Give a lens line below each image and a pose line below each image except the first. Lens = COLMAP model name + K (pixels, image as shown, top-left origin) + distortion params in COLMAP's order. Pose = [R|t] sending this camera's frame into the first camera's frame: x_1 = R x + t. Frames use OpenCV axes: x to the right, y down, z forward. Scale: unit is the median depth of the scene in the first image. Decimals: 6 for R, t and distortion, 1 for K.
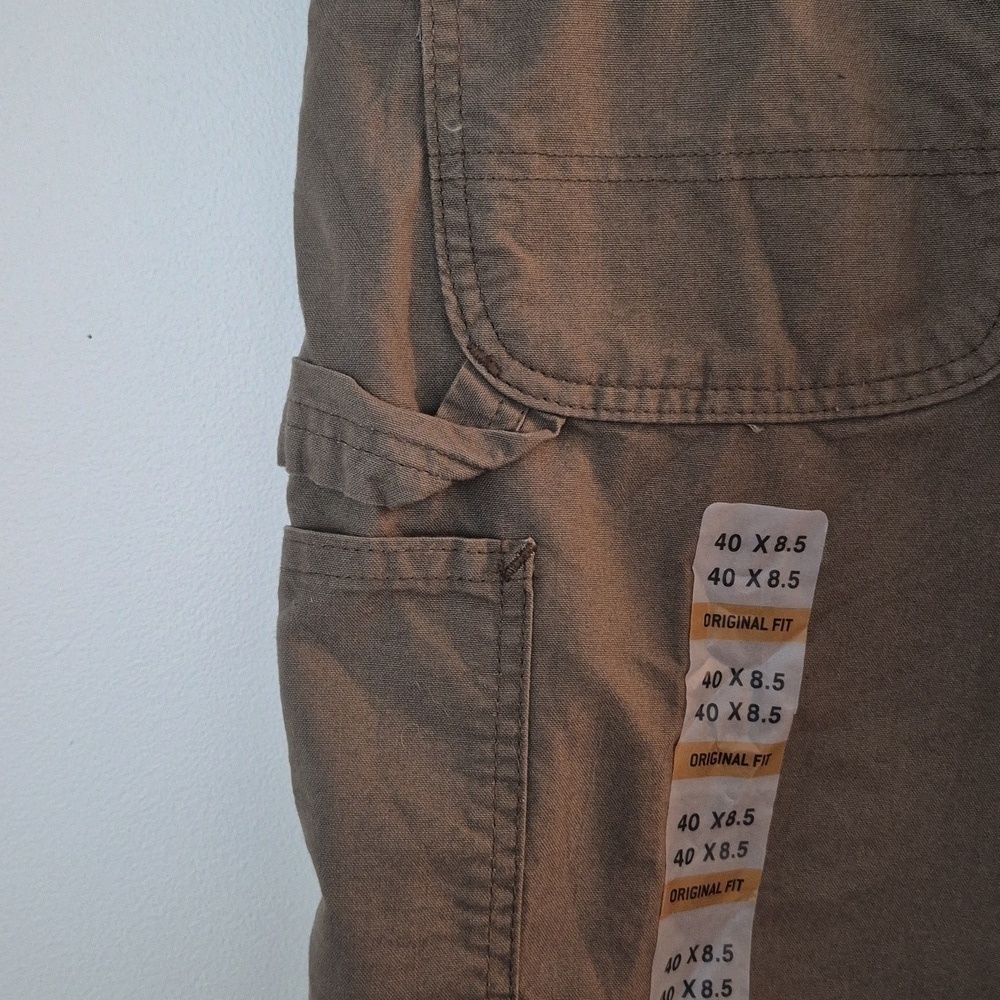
lens RADIAL K [[1513.4, 0, 500.1], [0, 1513.4, 471.8], [0, 0, 1]] dist [0.126757, -0.212780]
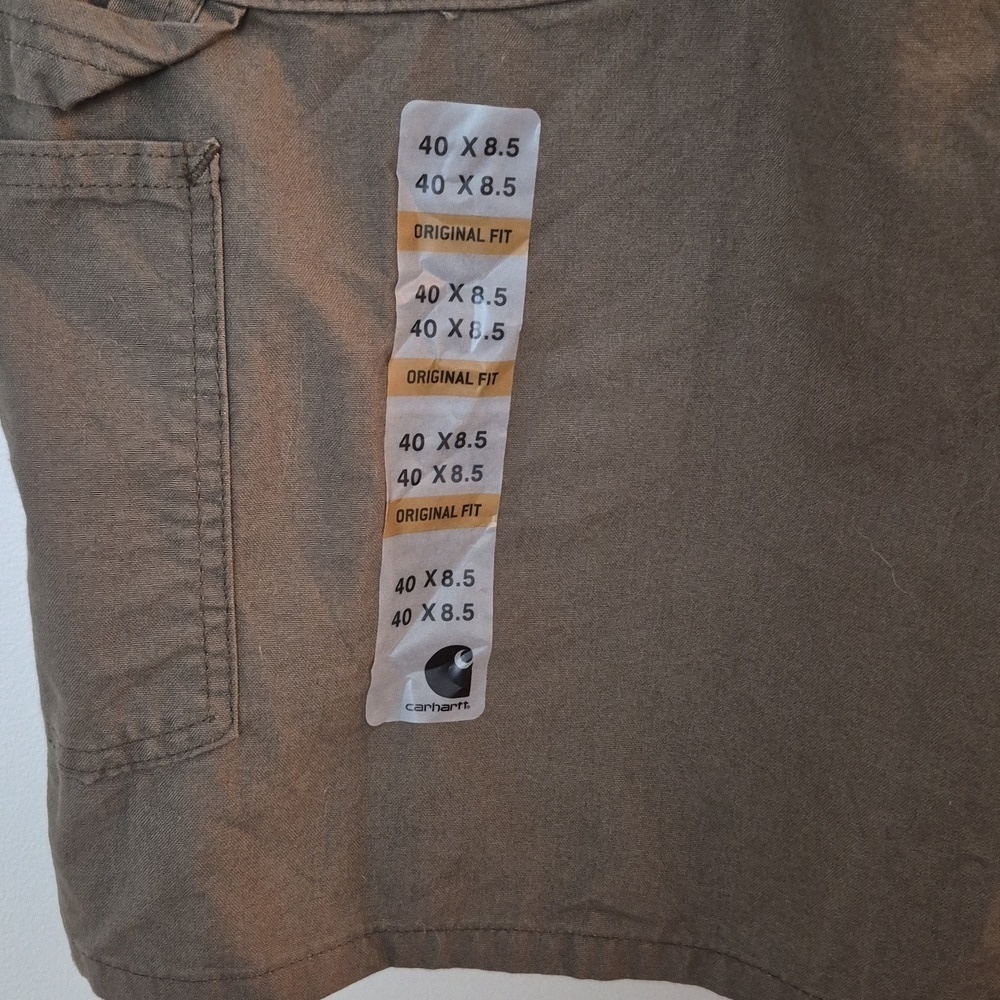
lens RADIAL K [[1513.4, 0, 500.1], [0, 1513.4, 471.8], [0, 0, 1]] dist [0.126757, -0.212780]
pose [[0.997805, -0.025918, -0.060939, 0.243081], [0.031771, 0.994764, 0.097130, 0.157822], [0.058103, -0.098853, 0.993404, 0.028328]]
